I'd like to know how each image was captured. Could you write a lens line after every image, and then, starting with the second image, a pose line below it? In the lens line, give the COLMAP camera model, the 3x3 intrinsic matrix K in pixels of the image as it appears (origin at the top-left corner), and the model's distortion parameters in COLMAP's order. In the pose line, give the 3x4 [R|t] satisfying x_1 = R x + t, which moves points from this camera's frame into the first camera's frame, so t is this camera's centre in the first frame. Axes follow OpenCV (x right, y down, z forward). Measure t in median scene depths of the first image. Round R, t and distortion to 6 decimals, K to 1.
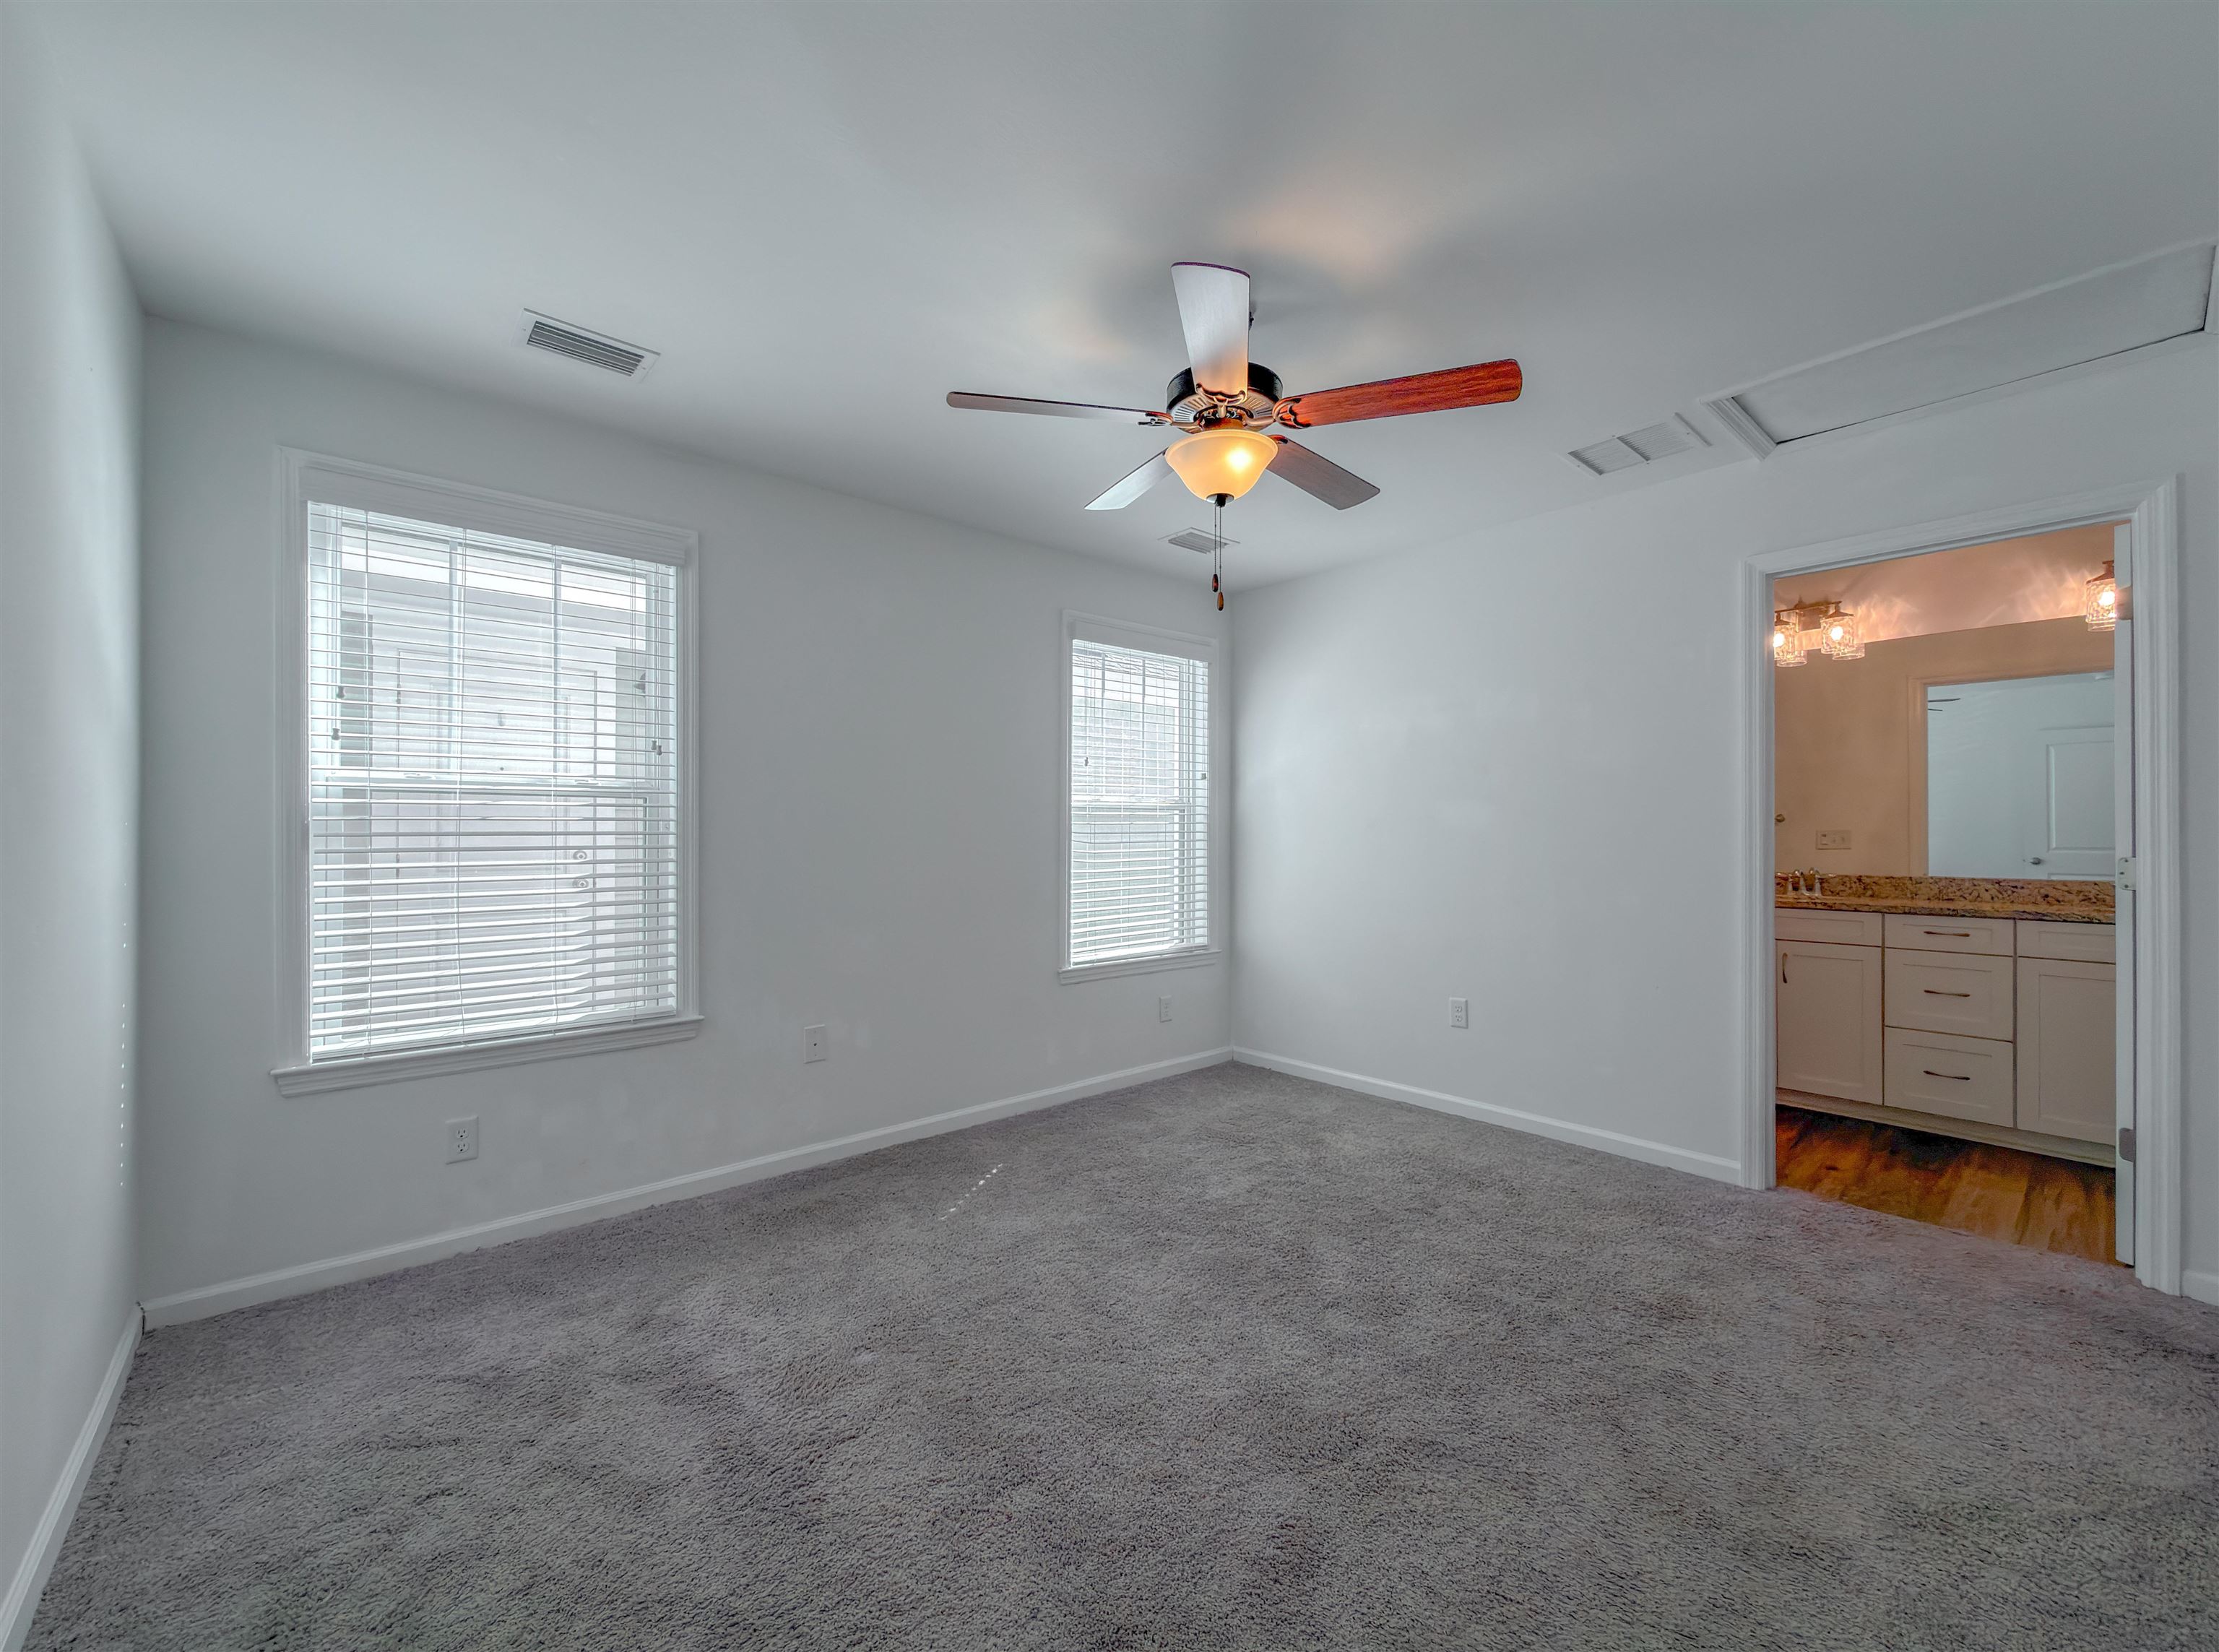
lens RADIAL K [[871.3, 0, 1102.6], [0, 871.3, 820.9], [0, 0, 1]] dist [0.002756, -0.000126]
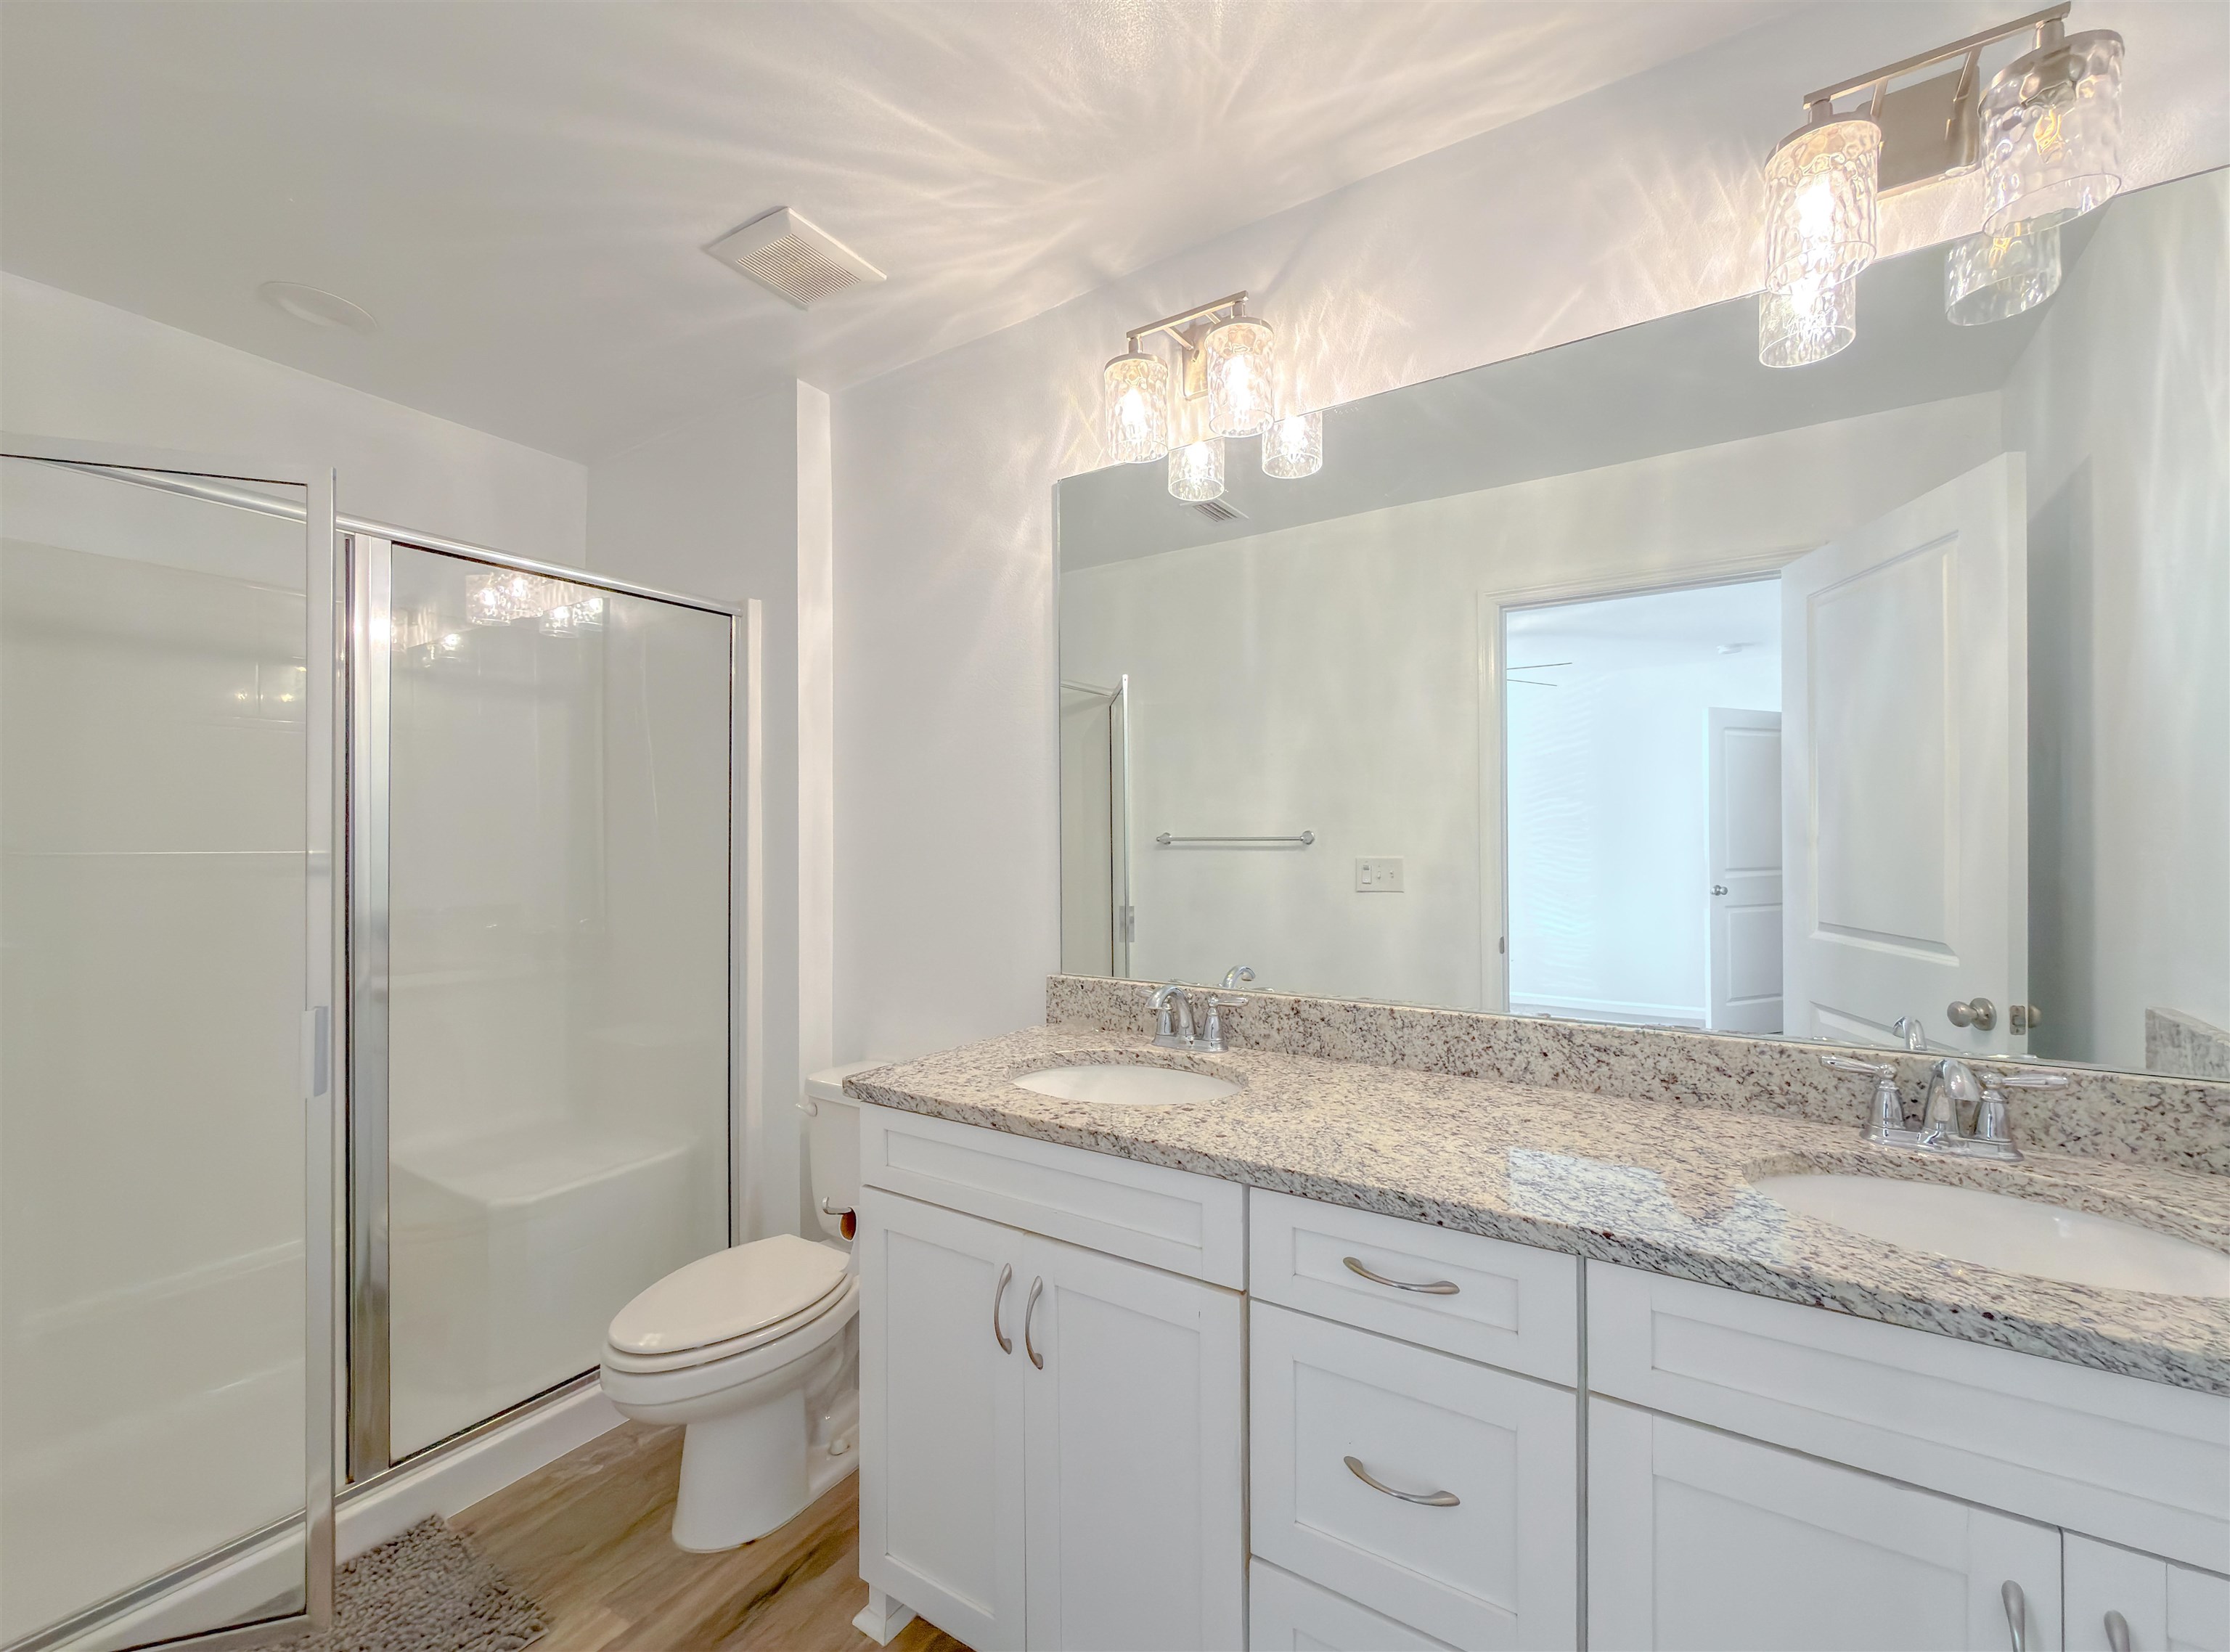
lens RADIAL K [[921.8, 0, 1100.5], [0, 921.8, 831.5], [0, 0, 1]] dist [-0.001683, 0.001486]
pose [[0.963314, -0.005727, 0.268317, 0.453506], [0.004353, 0.999974, 0.005718, -0.011480], [-0.268343, -0.004340, 0.963314, 0.420994]]
